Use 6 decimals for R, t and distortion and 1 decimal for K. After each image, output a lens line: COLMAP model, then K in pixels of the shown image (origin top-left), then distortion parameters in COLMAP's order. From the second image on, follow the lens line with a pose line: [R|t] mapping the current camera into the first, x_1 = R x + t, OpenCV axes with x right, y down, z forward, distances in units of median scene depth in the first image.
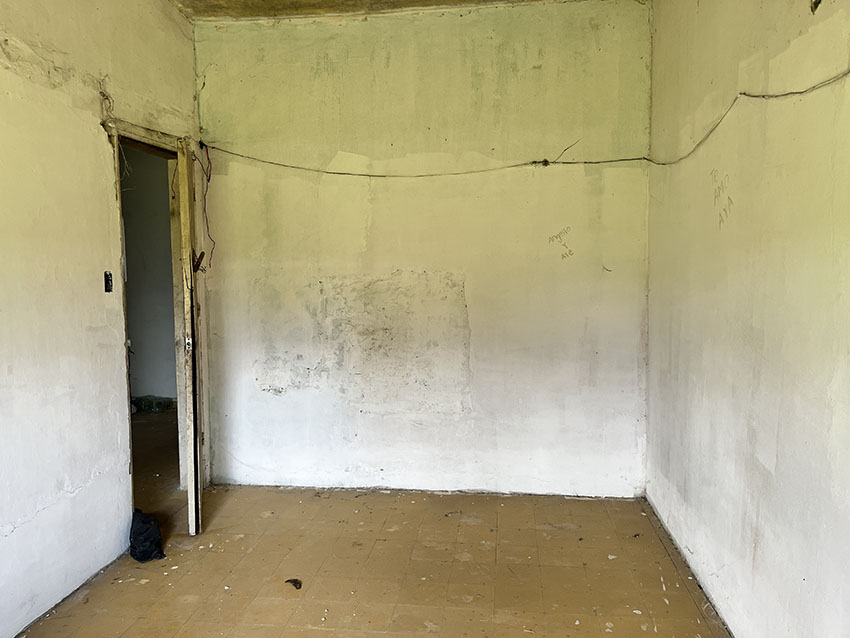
lens RADIAL K [[644.2, 0, 424.1], [0, 644.2, 317.7], [0, 0, 1]] dist [0.063808, -0.077899]
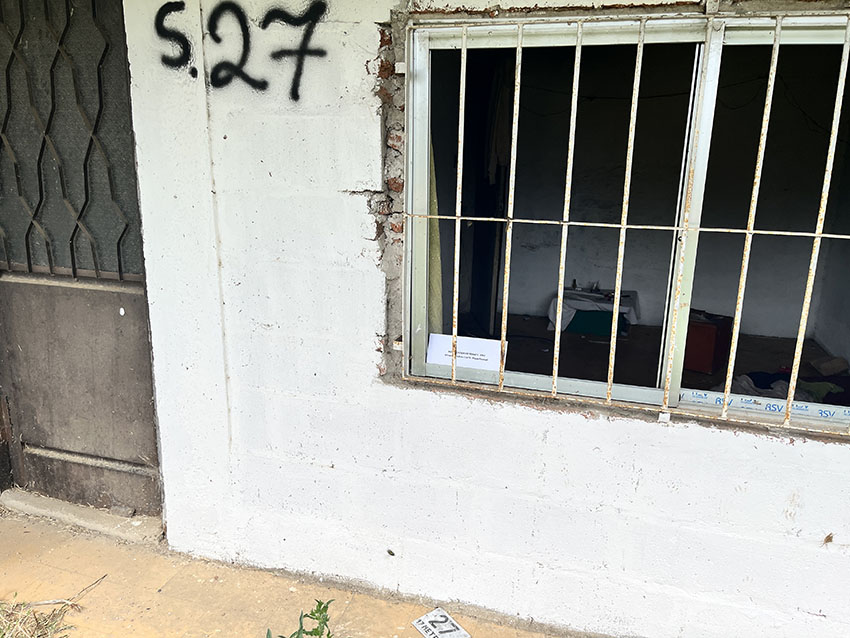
lens RADIAL K [[644.2, 0, 427.6], [0, 644.2, 320.6], [0, 0, 1]] dist [0.063808, -0.077899]
pose [[0.989571, 0.067724, -0.127135, -0.266024], [-0.044081, 0.982618, 0.180328, 0.028935], [0.137138, -0.172843, 0.975356, -0.397146]]
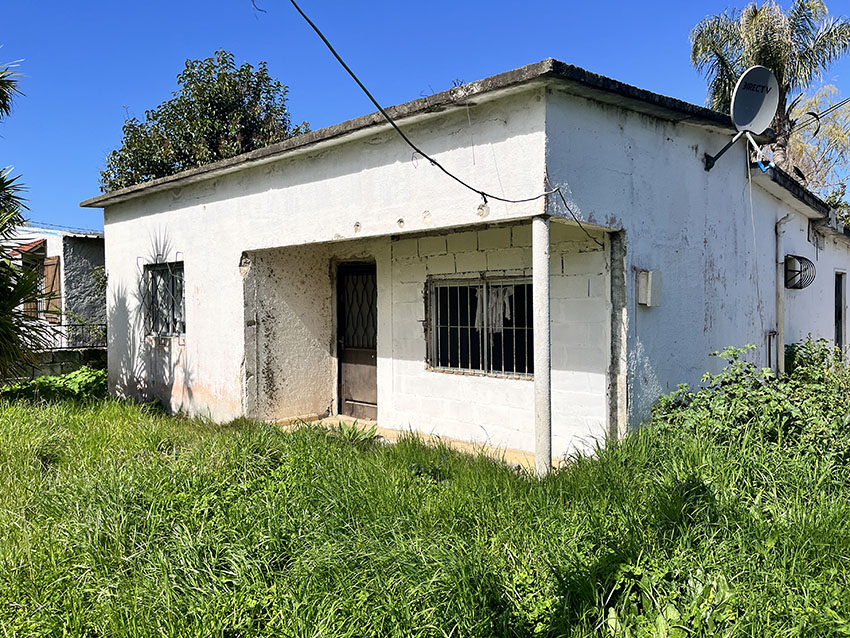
lens RADIAL K [[644.2, 0, 426.8], [0, 644.2, 319.4], [0, 0, 1]] dist [0.063808, -0.077899]
pose [[0.815621, 0.015751, -0.578372, 2.780390], [-0.041890, 0.998614, -0.031879, 0.182503], [0.577068, 0.050229, 0.815150, -3.650422]]
